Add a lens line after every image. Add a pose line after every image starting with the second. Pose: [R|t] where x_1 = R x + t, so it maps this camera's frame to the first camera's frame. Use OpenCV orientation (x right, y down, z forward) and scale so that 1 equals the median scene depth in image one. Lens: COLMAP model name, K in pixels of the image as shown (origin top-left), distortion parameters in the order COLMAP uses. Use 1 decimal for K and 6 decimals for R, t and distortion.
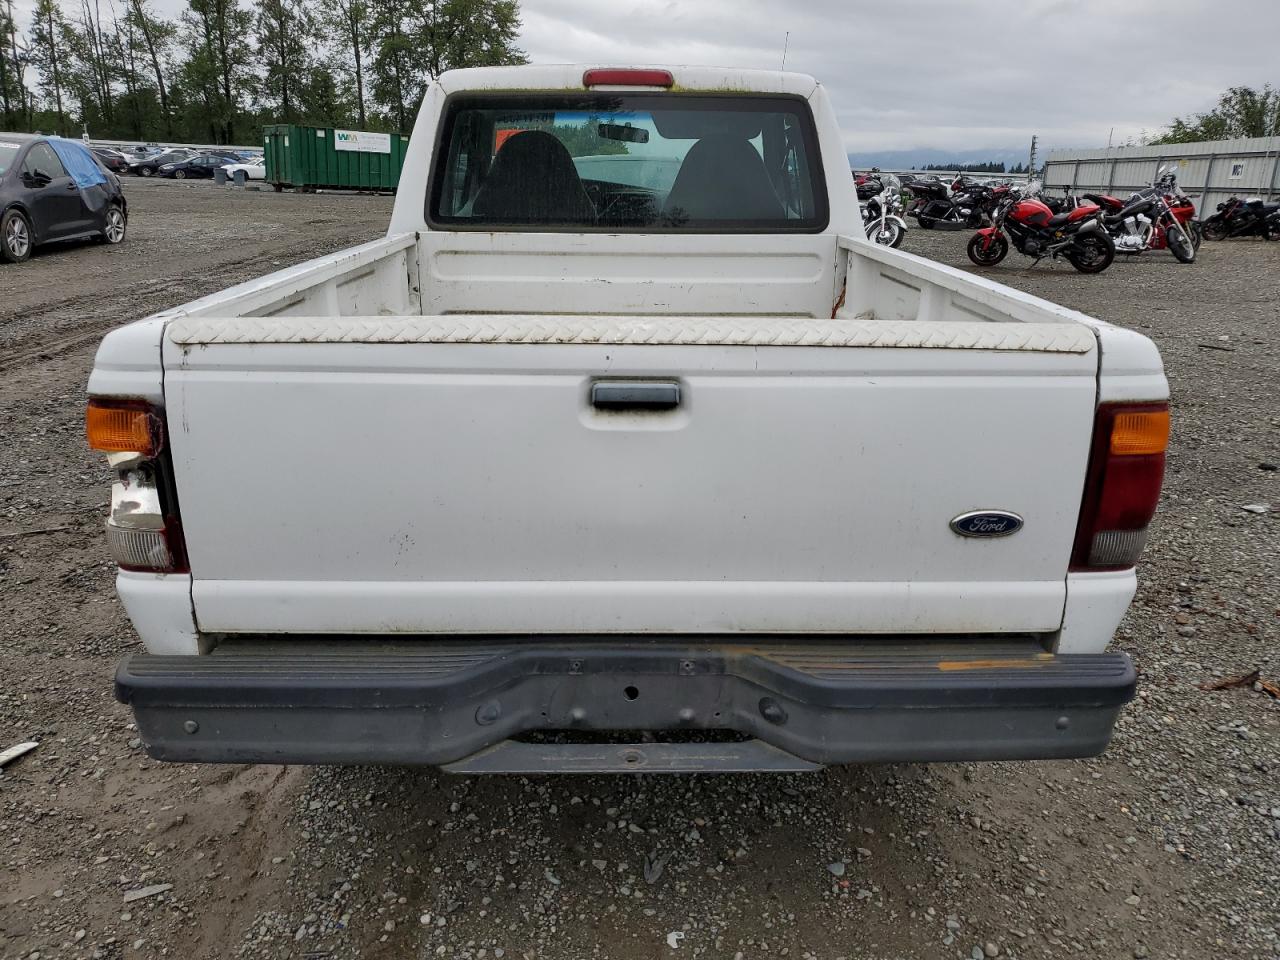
lens RADIAL K [[1020.8, 0, 639.6], [0, 1020.8, 477.3], [0, 0, 1]] dist [0.026349, 0.000739]
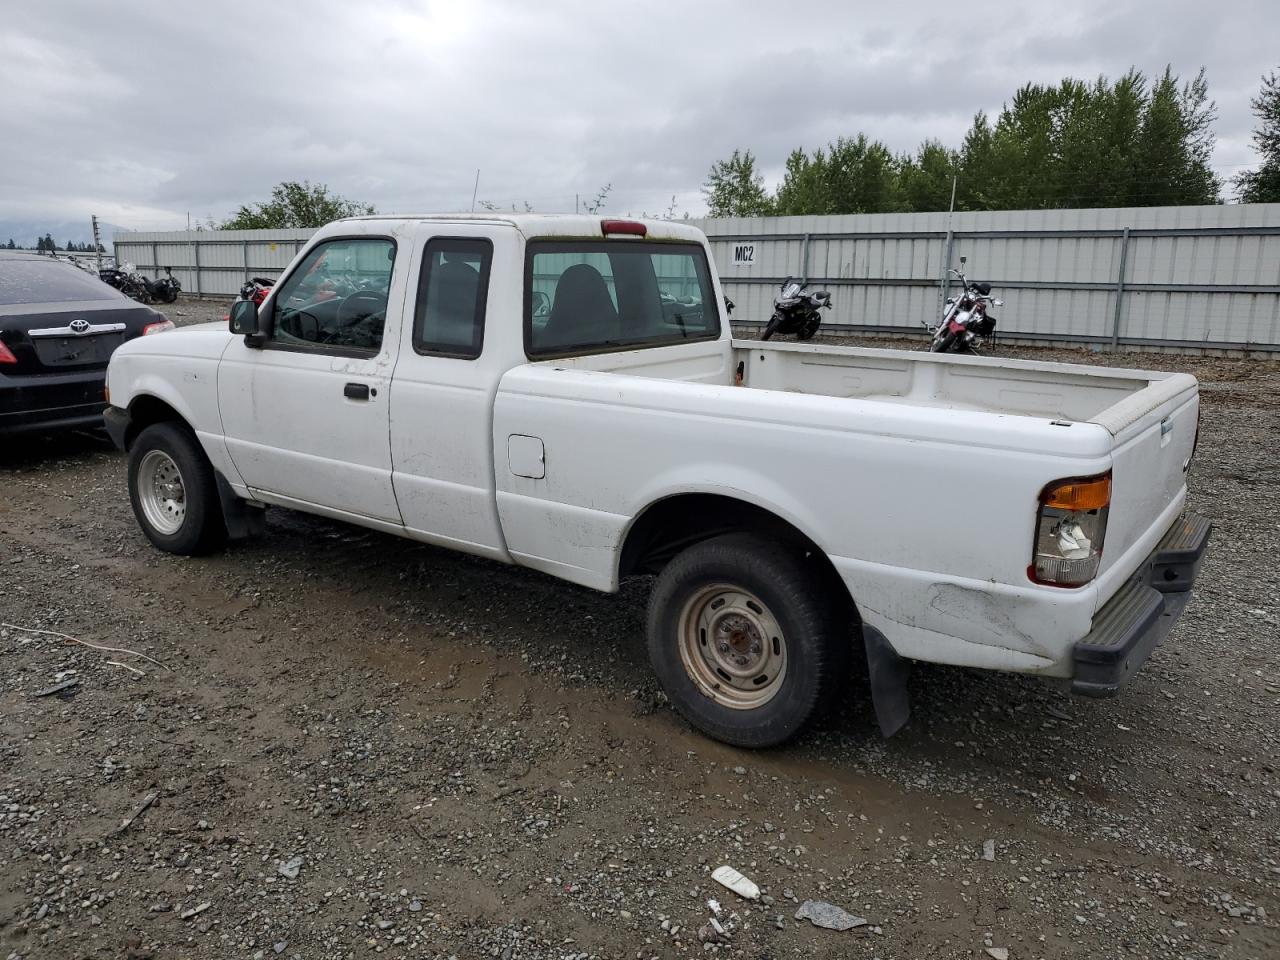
lens RADIAL K [[1020.8, 0, 641.7], [0, 1020.8, 477.8], [0, 0, 1]] dist [0.026349, 0.000739]
pose [[0.613428, -0.172052, 0.770781, -0.109443], [0.223219, 0.973957, 0.039755, -0.014819], [-0.757548, 0.147666, 0.635858, 0.025235]]
